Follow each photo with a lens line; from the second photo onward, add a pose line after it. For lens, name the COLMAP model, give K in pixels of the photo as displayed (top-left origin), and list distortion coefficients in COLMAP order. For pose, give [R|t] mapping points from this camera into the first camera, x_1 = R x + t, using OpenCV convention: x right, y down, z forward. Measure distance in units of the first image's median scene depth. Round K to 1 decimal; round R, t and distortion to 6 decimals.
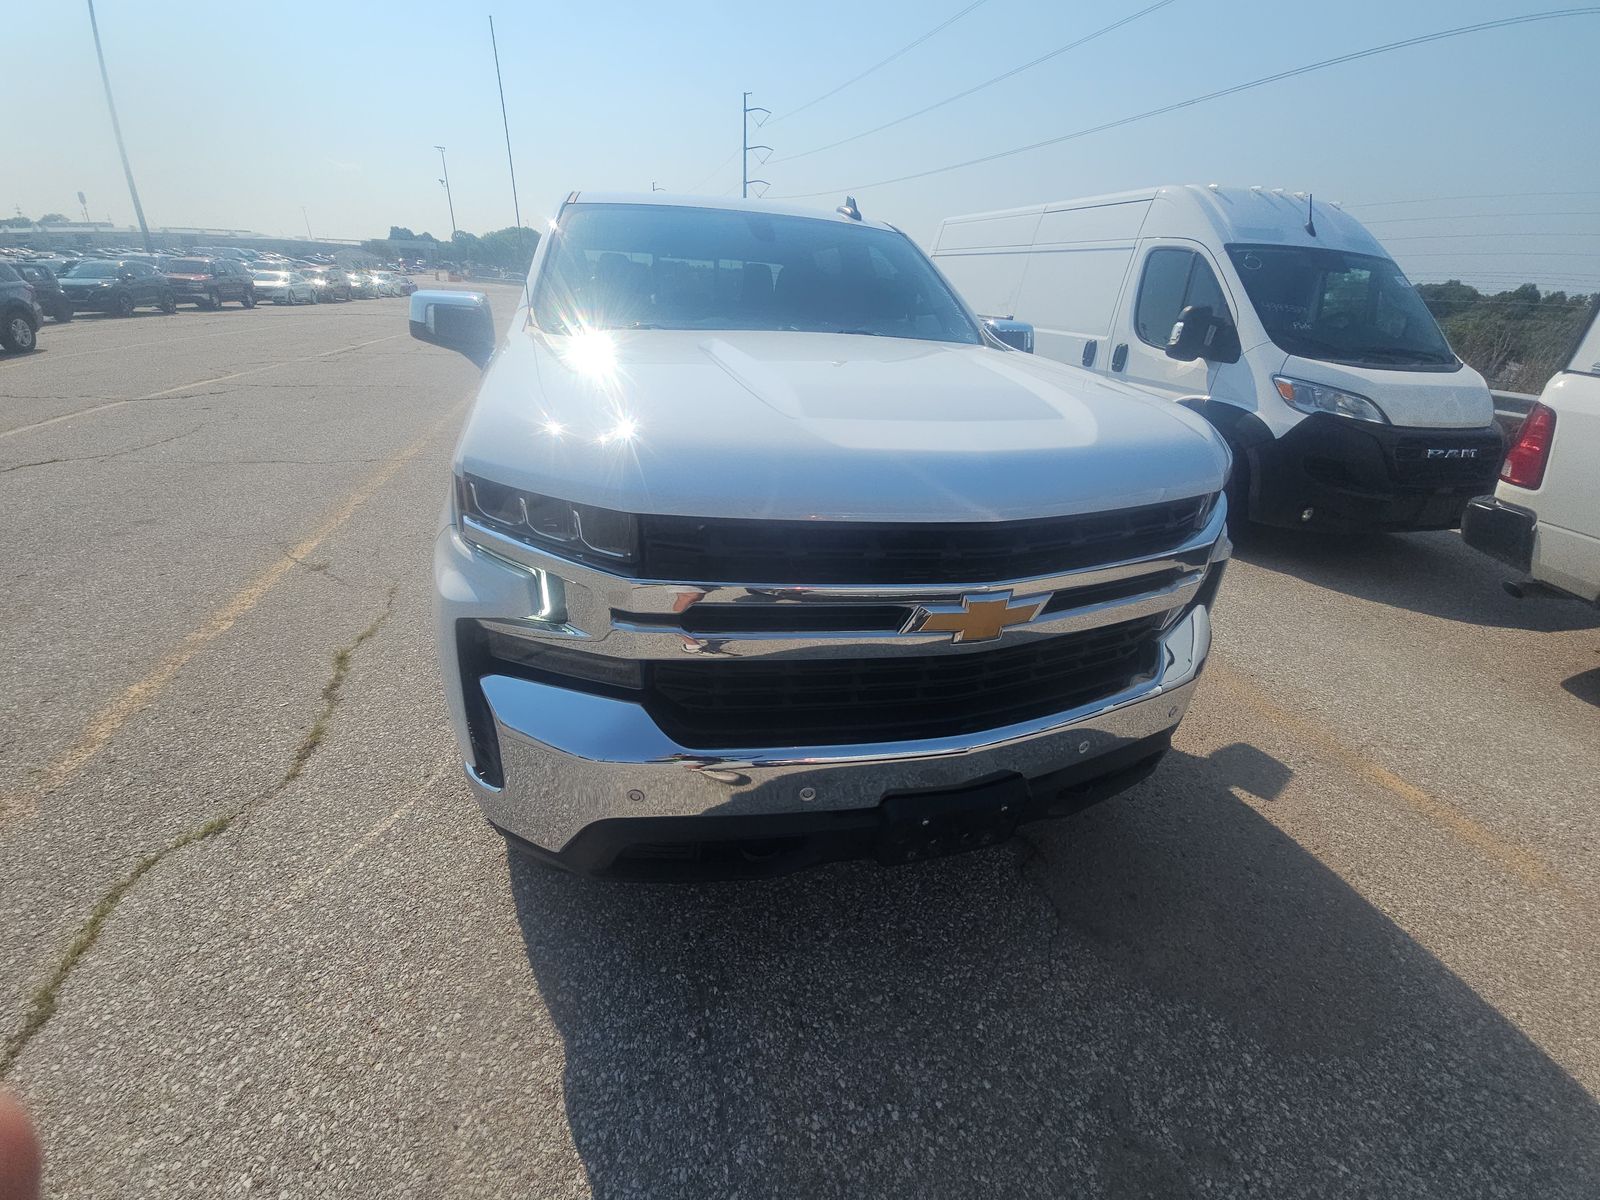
lens RADIAL K [[649.6, 0, 791.2], [0, 649.6, 597.7], [0, 0, 1]] dist [0.008905, -0.007017]
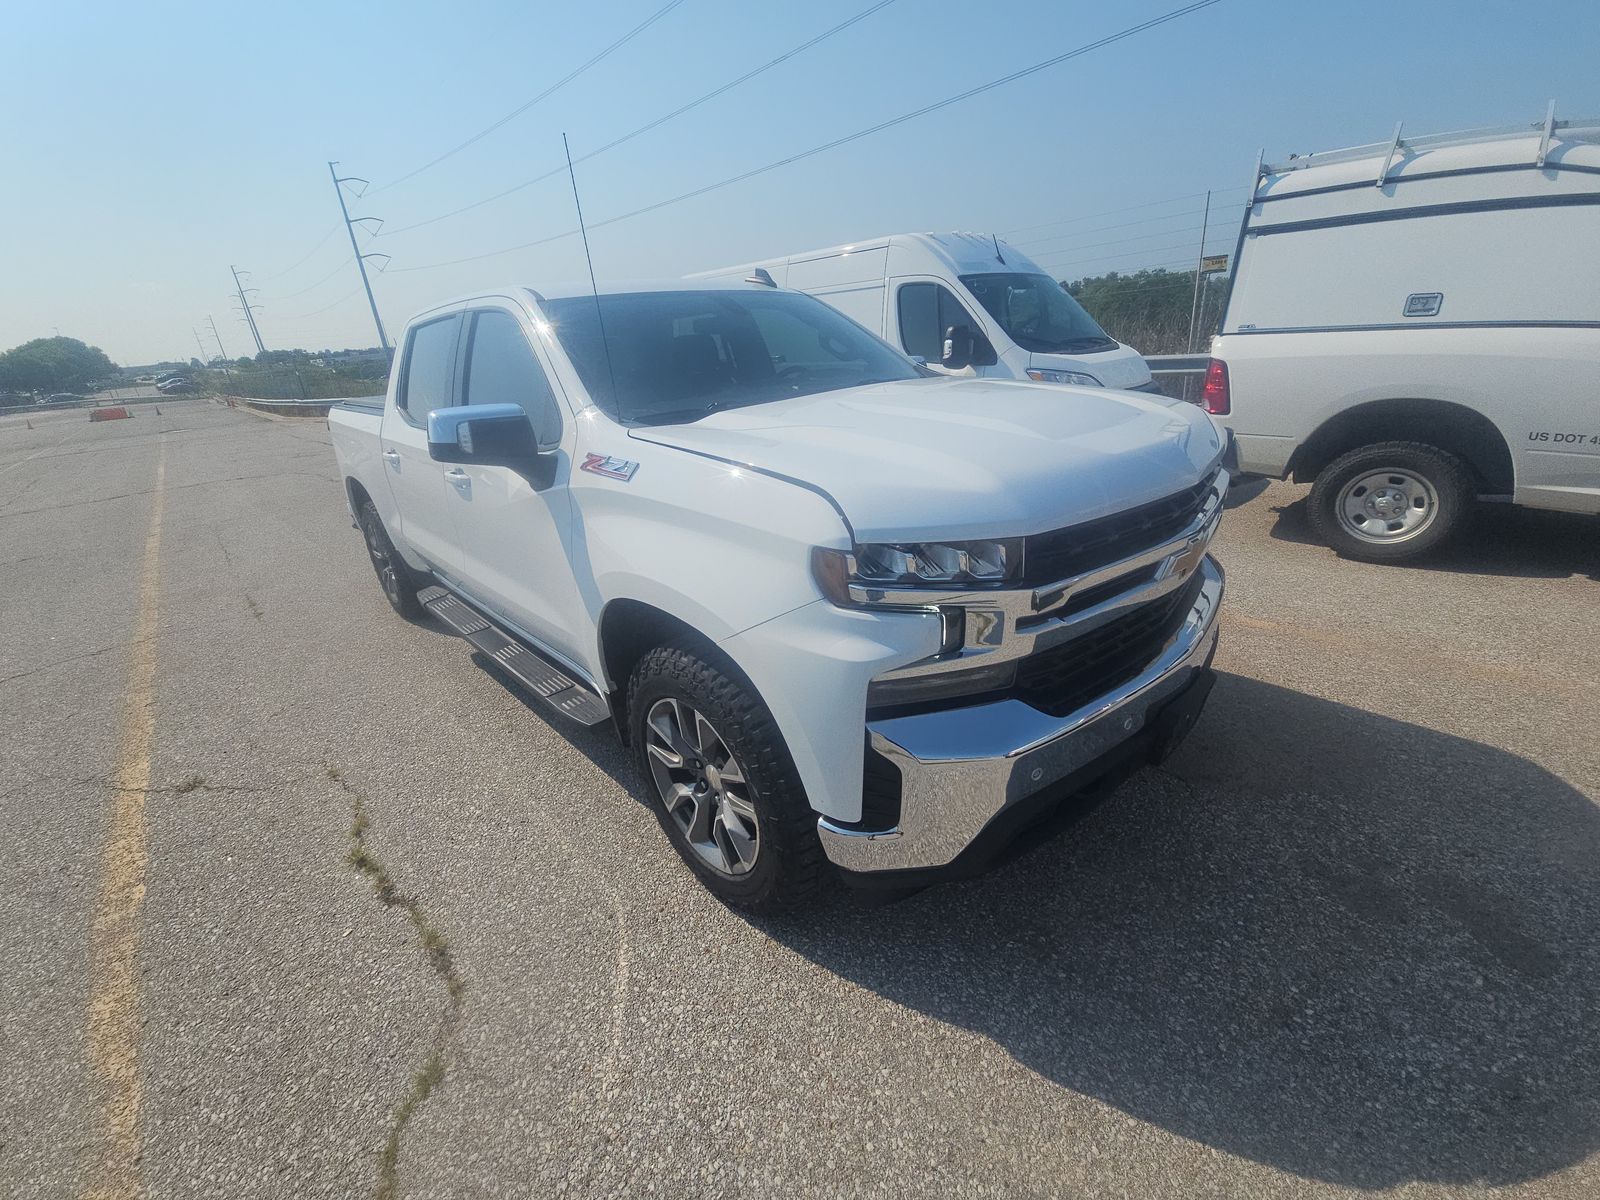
lens RADIAL K [[649.6, 0, 798.5], [0, 649.6, 601.9], [0, 0, 1]] dist [0.008905, -0.007017]
pose [[0.886227, -0.277521, 0.370924, -0.652969], [0.298855, 0.954299, -0.000041, -0.082542], [-0.353961, 0.110889, 0.928663, 0.013591]]
